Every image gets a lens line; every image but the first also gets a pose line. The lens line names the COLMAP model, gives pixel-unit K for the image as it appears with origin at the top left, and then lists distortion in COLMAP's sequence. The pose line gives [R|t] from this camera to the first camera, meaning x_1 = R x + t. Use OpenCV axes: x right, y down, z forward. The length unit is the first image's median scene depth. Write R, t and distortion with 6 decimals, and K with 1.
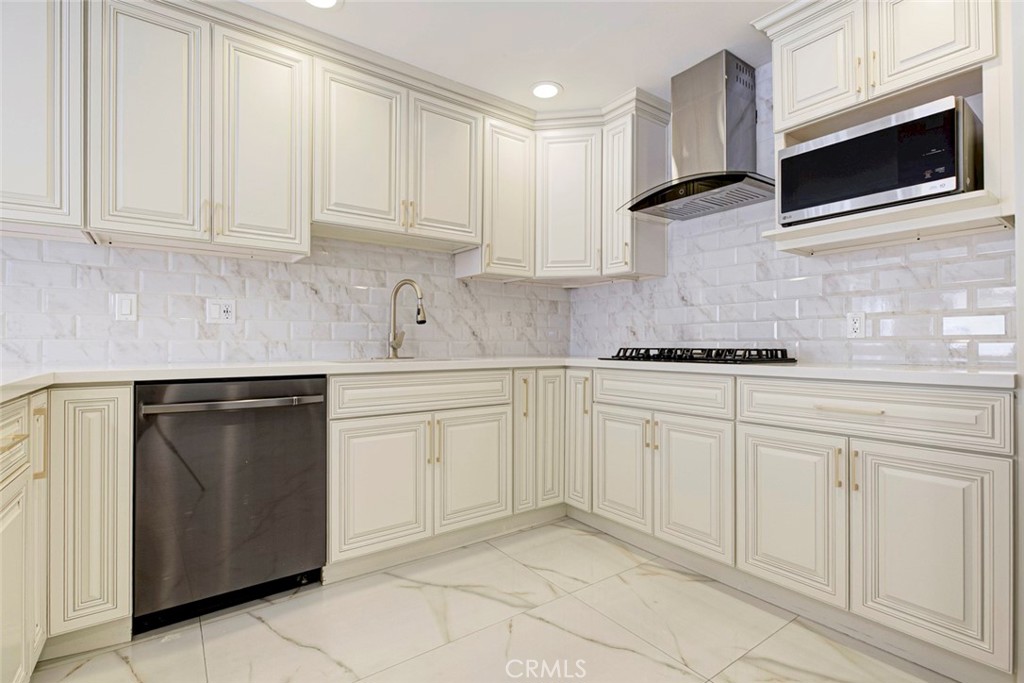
lens RADIAL K [[477.4, 0, 511.2], [0, 477.4, 340.8], [0, 0, 1]] dist [0.001992, -0.000288]
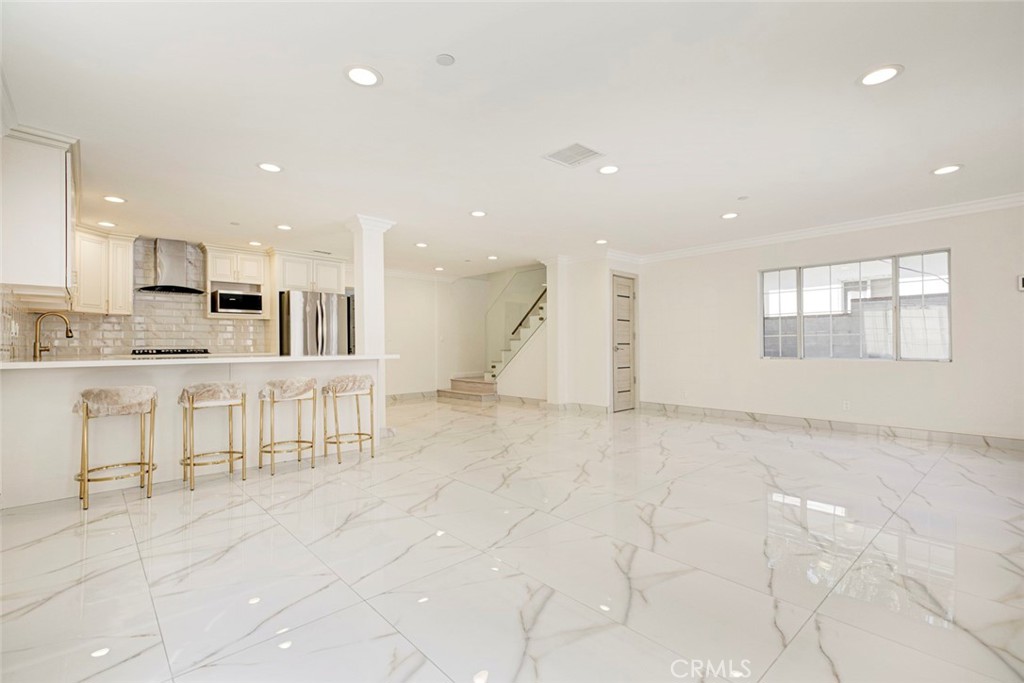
lens RADIAL K [[462.0, 0, 510.2], [0, 462.0, 341.2], [0, 0, 1]] dist [0.026769, -0.000208]
pose [[-0.109725, 0.005552, 0.993947, -2.283872], [-0.001311, 0.999983, -0.005730, -0.016672], [-0.993961, -0.001932, -0.109716, -0.528329]]
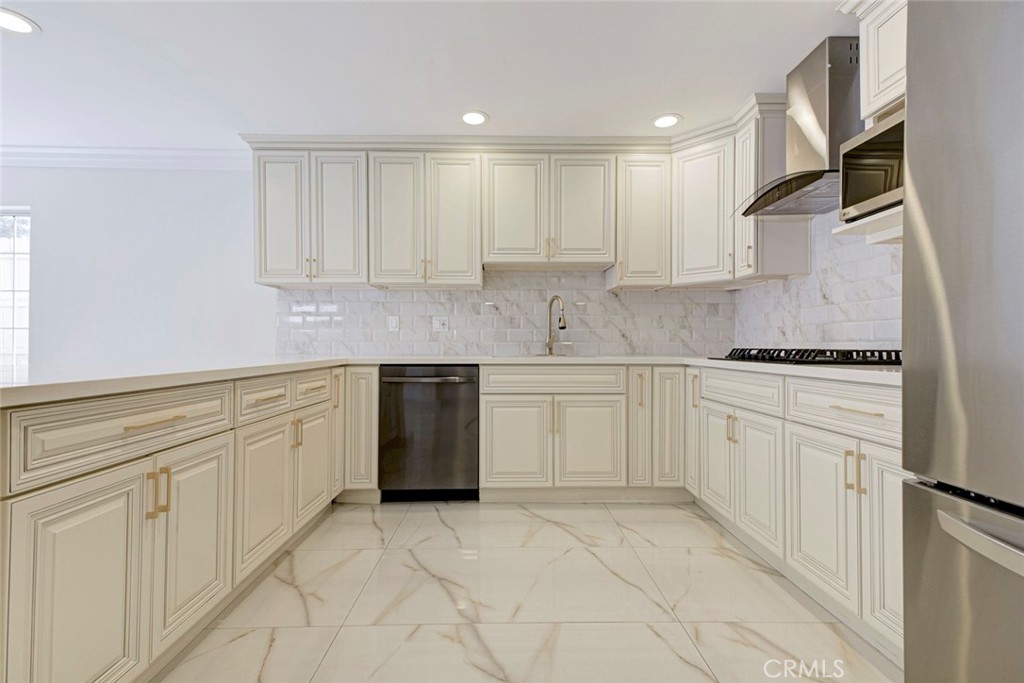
lens RADIAL K [[462.0, 0, 510.2], [0, 462.0, 341.2], [0, 0, 1]] dist [0.026769, -0.000208]
pose [[0.820713, -0.004099, -0.571325, 0.431357], [0.003337, 0.999992, -0.002382, -0.000244], [0.571330, 0.000048, 0.820720, -0.128620]]
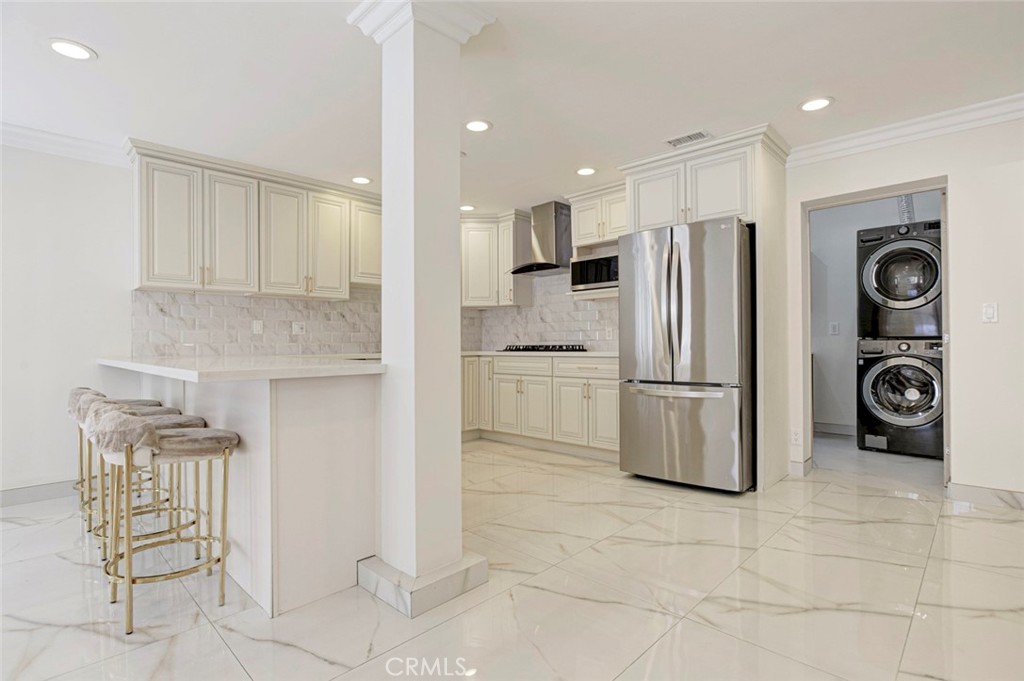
lens RADIAL K [[491.6, 0, 512.0], [0, 491.6, 340.5], [0, 0, 1]] dist [-0.014035, -0.000256]
pose [[0.984959, -0.008191, 0.172592, -0.097942], [0.008307, 0.999965, 0.000049, -0.004874], [-0.172587, 0.001386, 0.984993, -0.990953]]
